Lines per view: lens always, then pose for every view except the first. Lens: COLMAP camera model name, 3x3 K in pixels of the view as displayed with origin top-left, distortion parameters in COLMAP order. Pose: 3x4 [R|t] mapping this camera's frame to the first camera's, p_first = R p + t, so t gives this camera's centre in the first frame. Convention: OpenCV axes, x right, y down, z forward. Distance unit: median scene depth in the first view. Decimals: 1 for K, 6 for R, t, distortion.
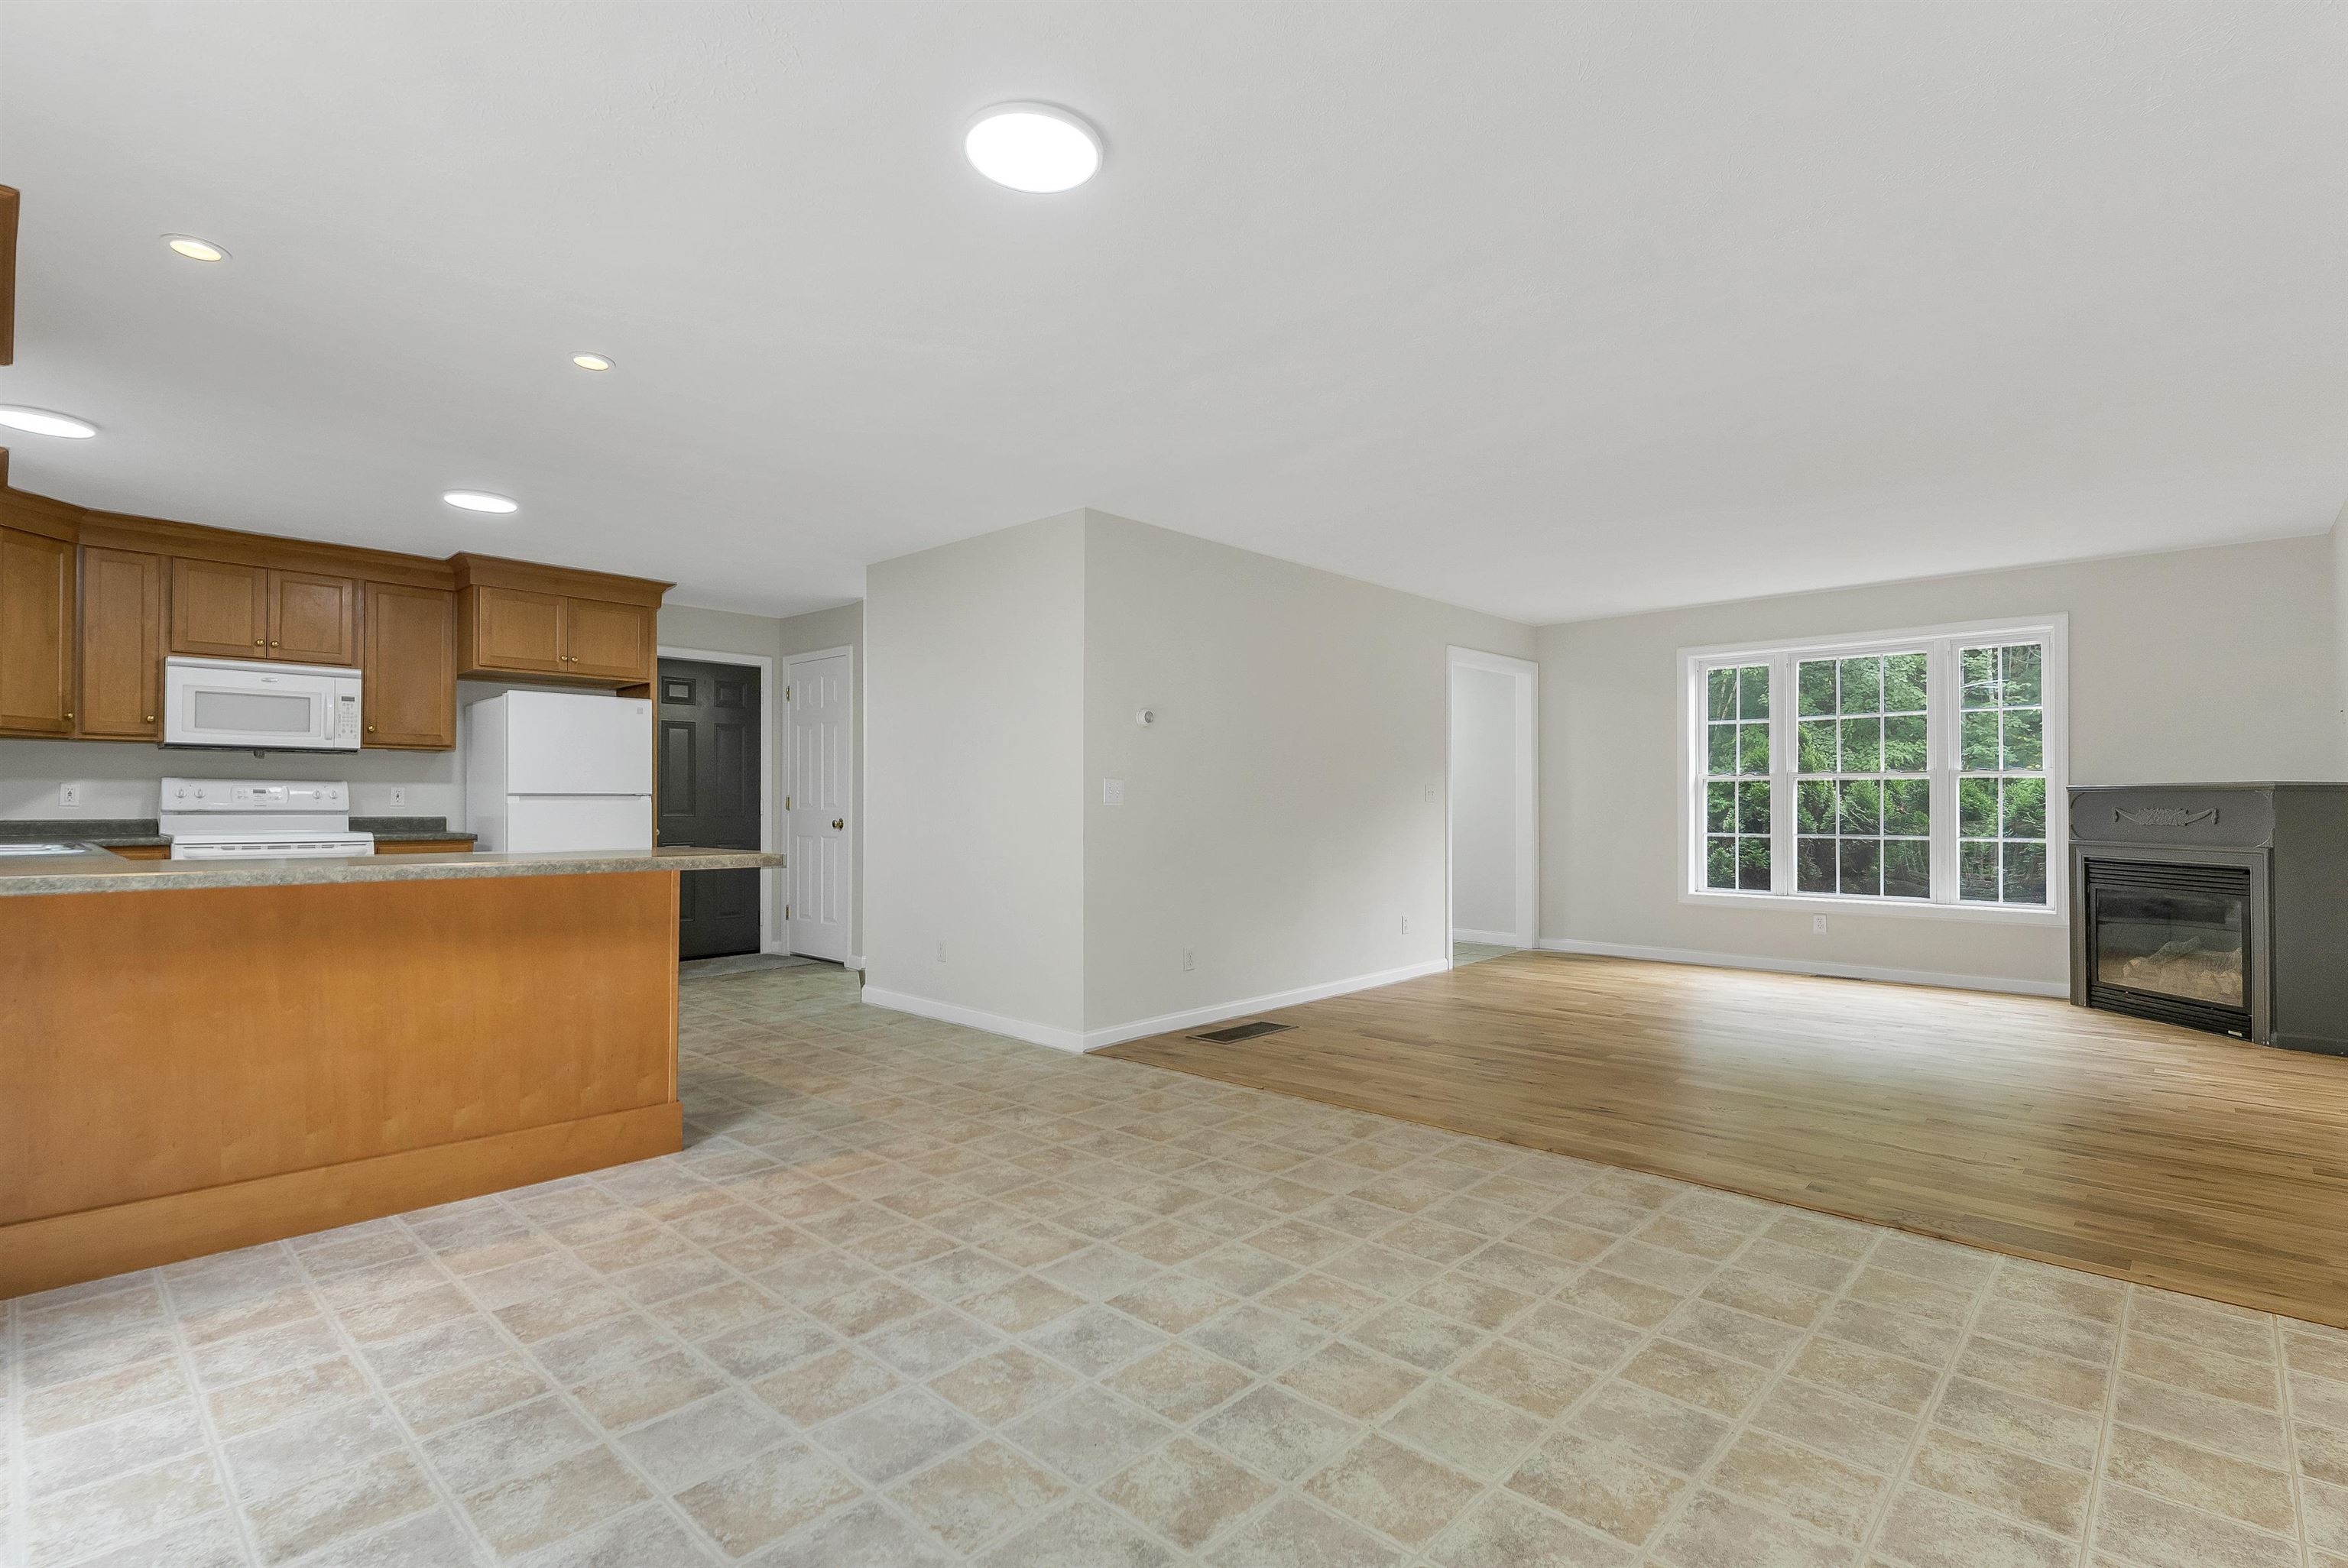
lens RADIAL K [[1102.4, 0, 1173.1], [0, 1102.4, 794.0], [0, 0, 1]] dist [-0.001094, -0.000036]
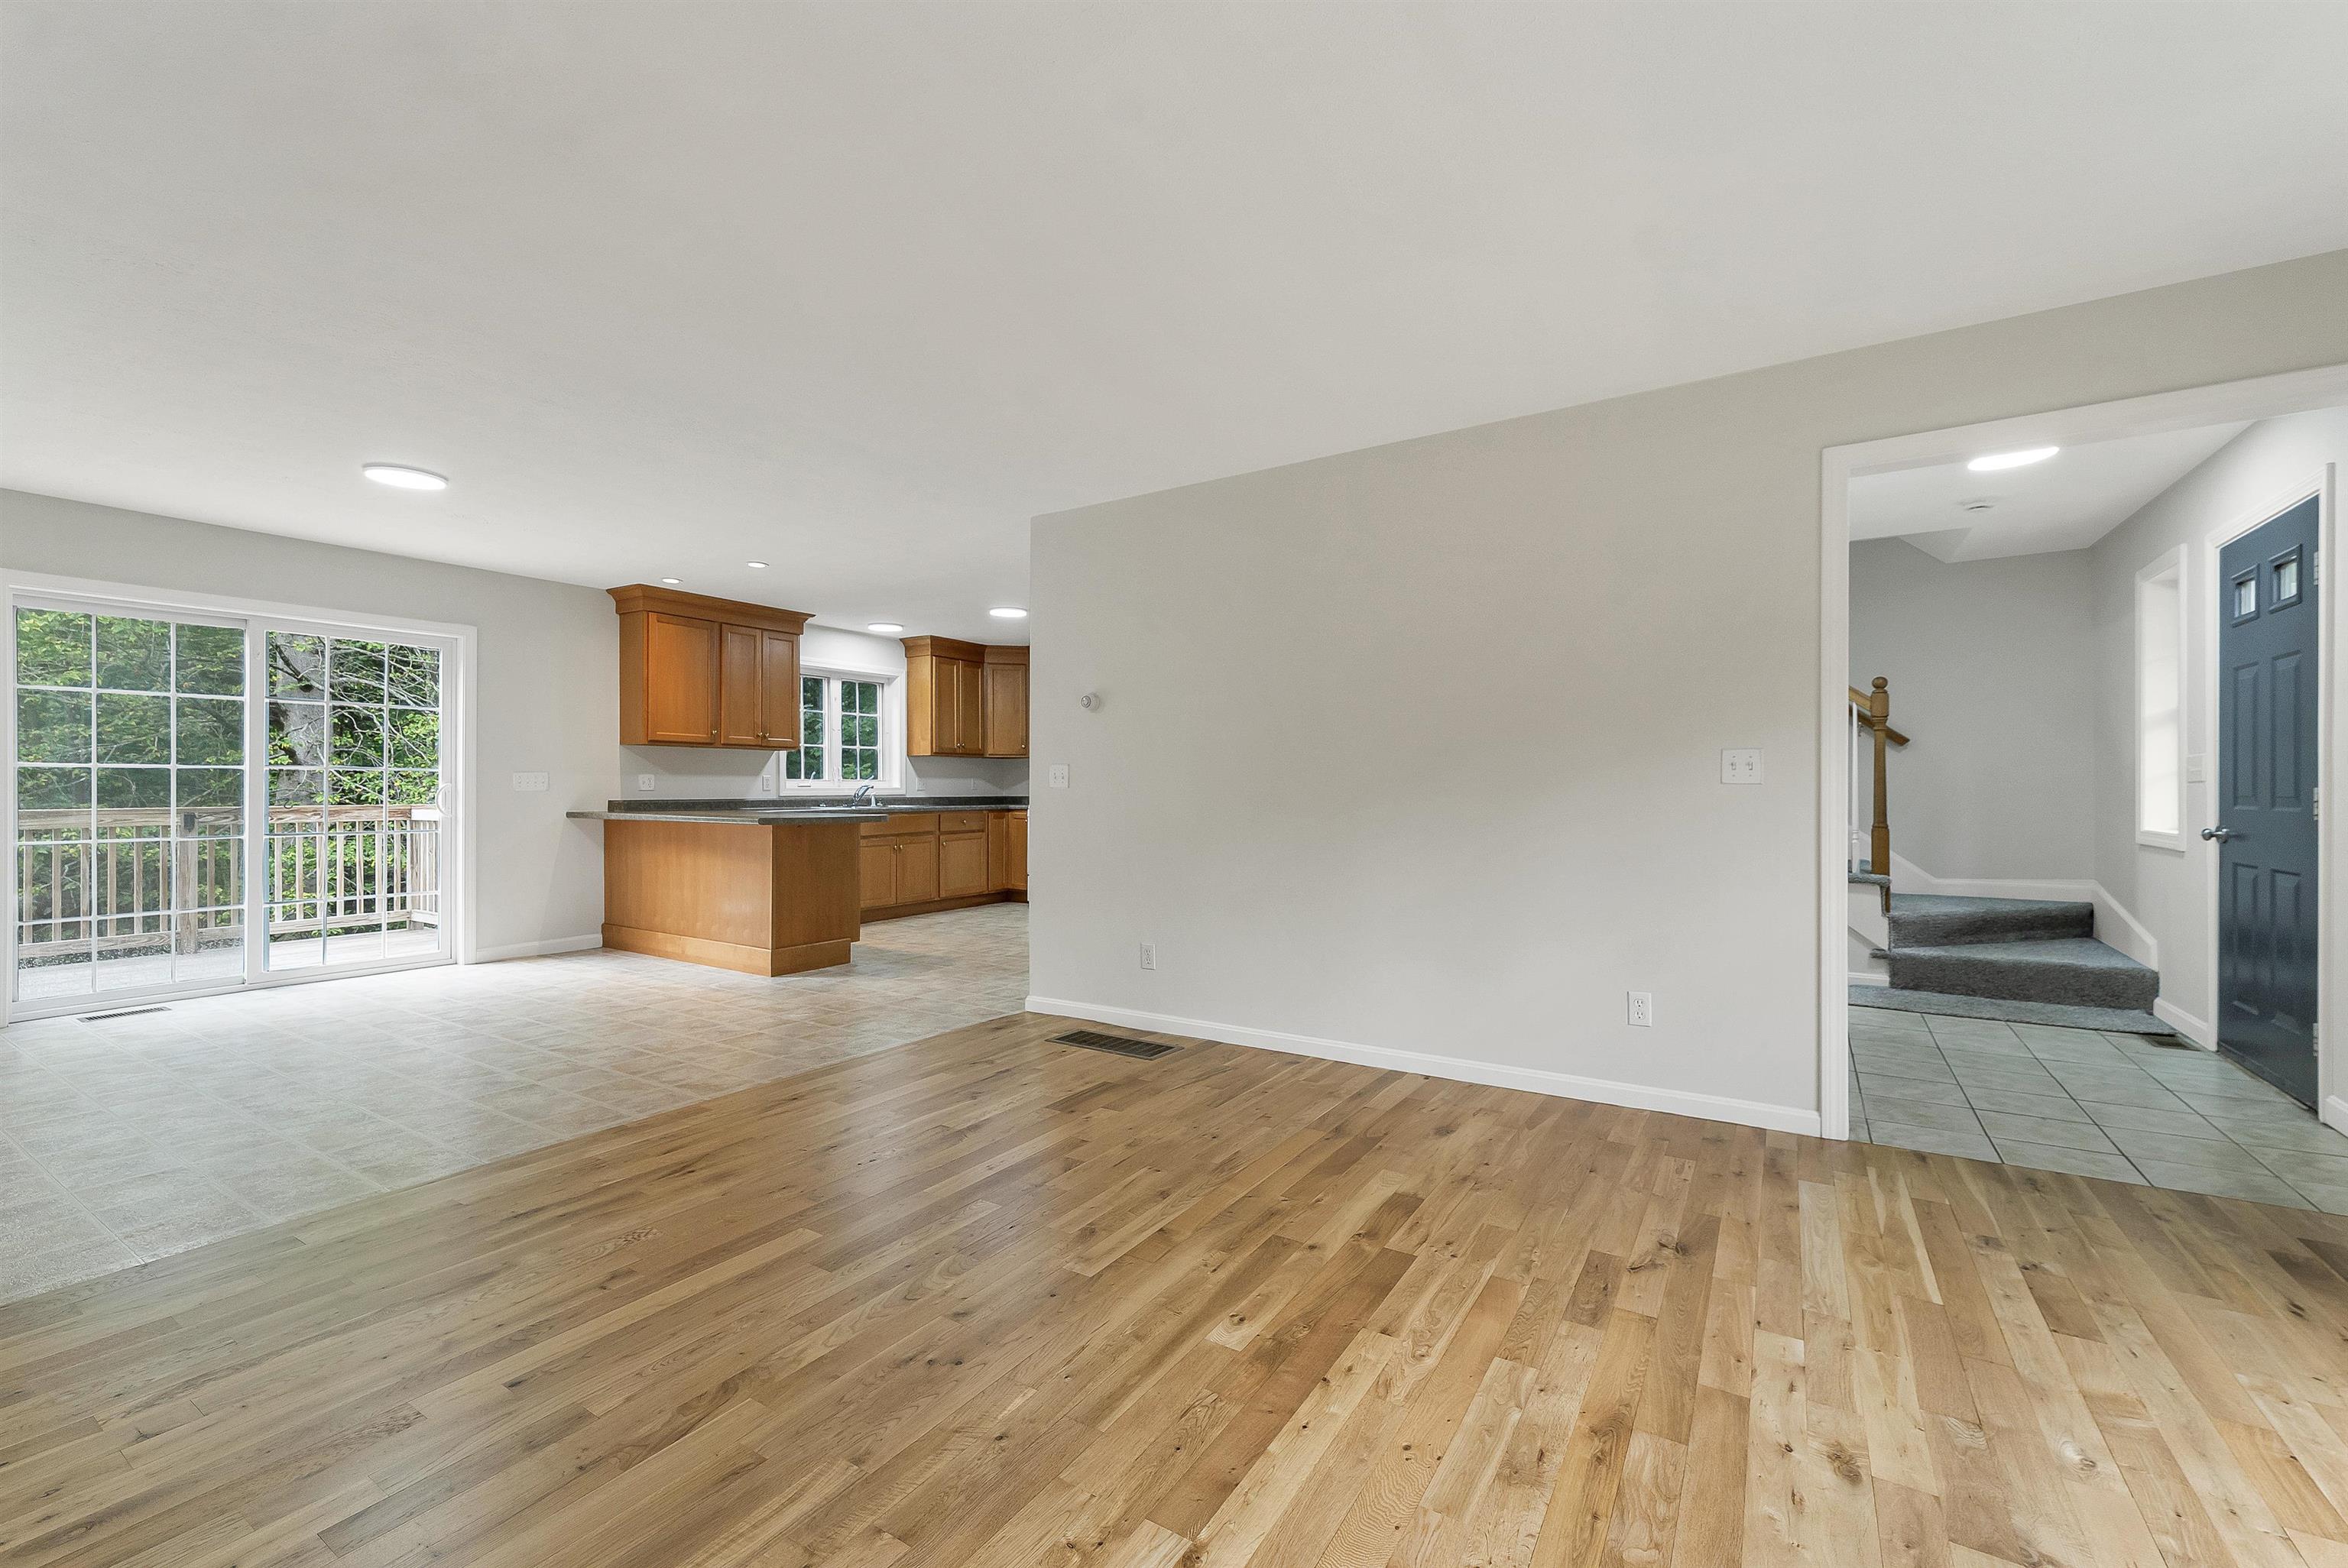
lens RADIAL K [[972.4, 0, 1171.1], [0, 972.4, 781.3], [0, 0, 1]] dist [0.003307, 0.000462]
pose [[0.184978, -0.005807, -0.982726, 0.747603], [0.011813, 0.999923, -0.003685, 0.005142], [0.982672, -0.010927, 0.185032, 0.789268]]
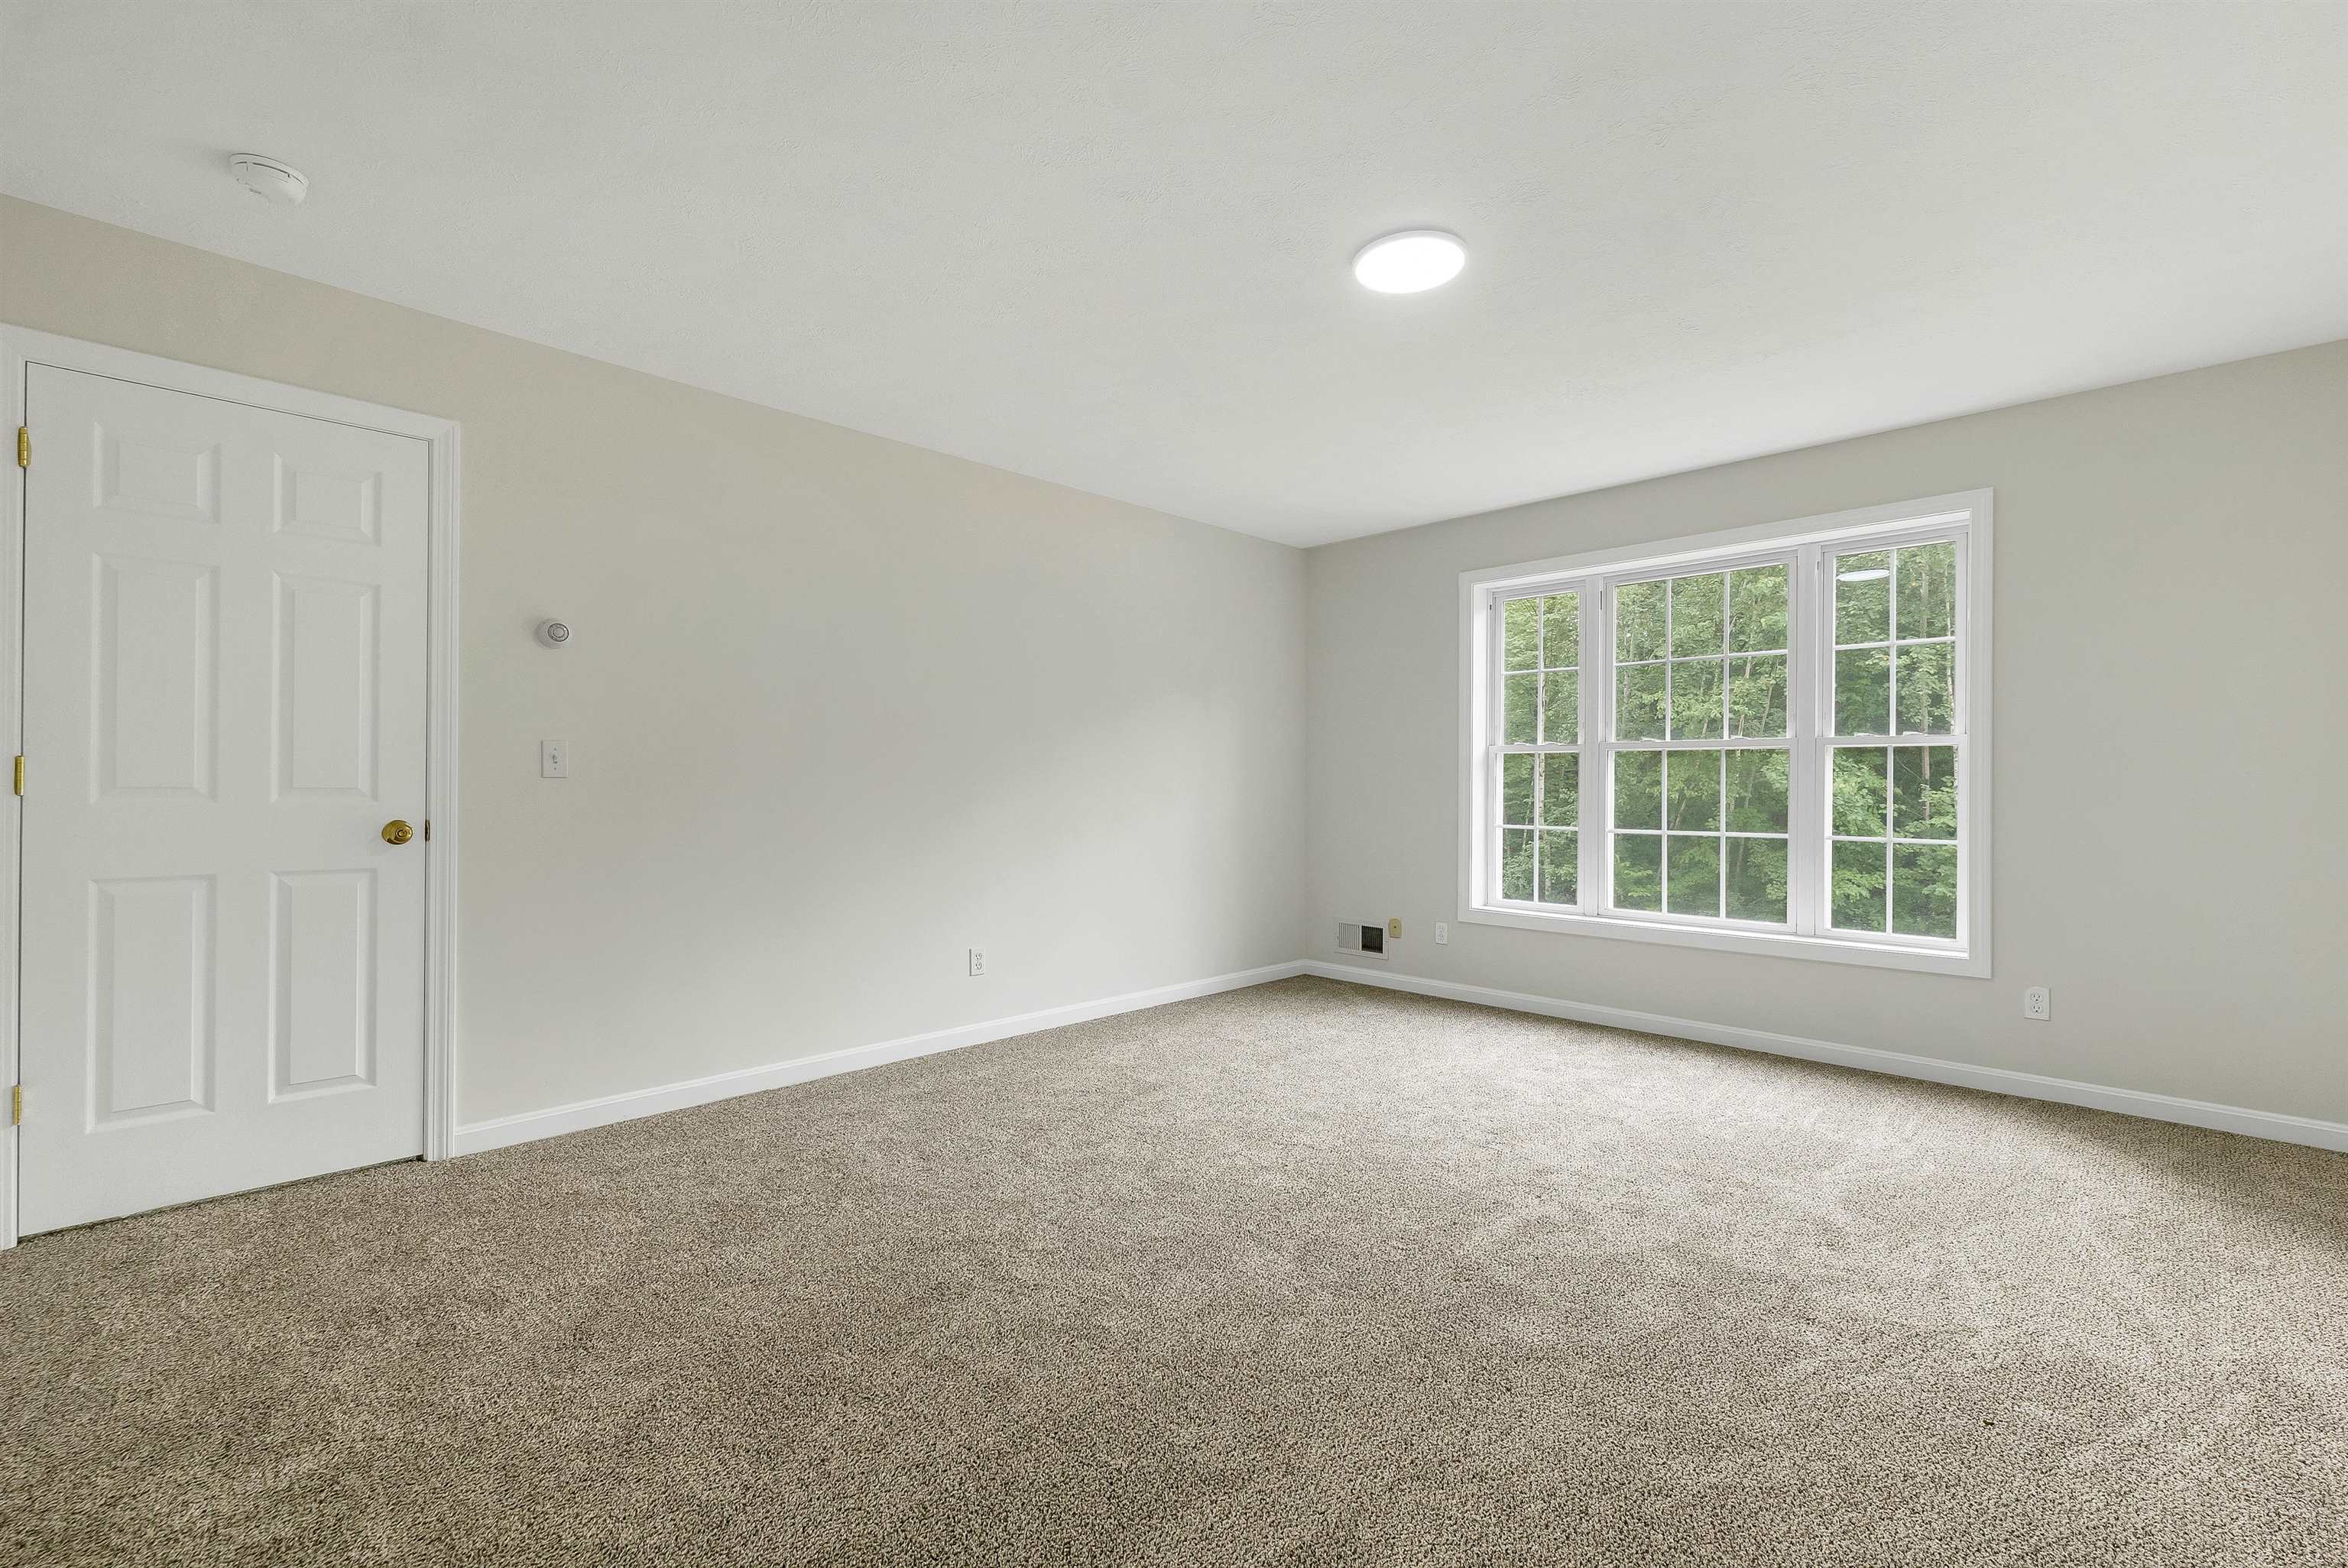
lens RADIAL K [[1014.2, 0, 1169.3], [0, 1014.2, 803.4], [0, 0, 1]] dist [-0.000737, -0.000323]
pose [[0.999628, 0.004412, -0.026916, 0.364390], [-0.003710, 0.999653, 0.026061, 0.005680], [0.027022, -0.025952, 0.999298, 0.411727]]
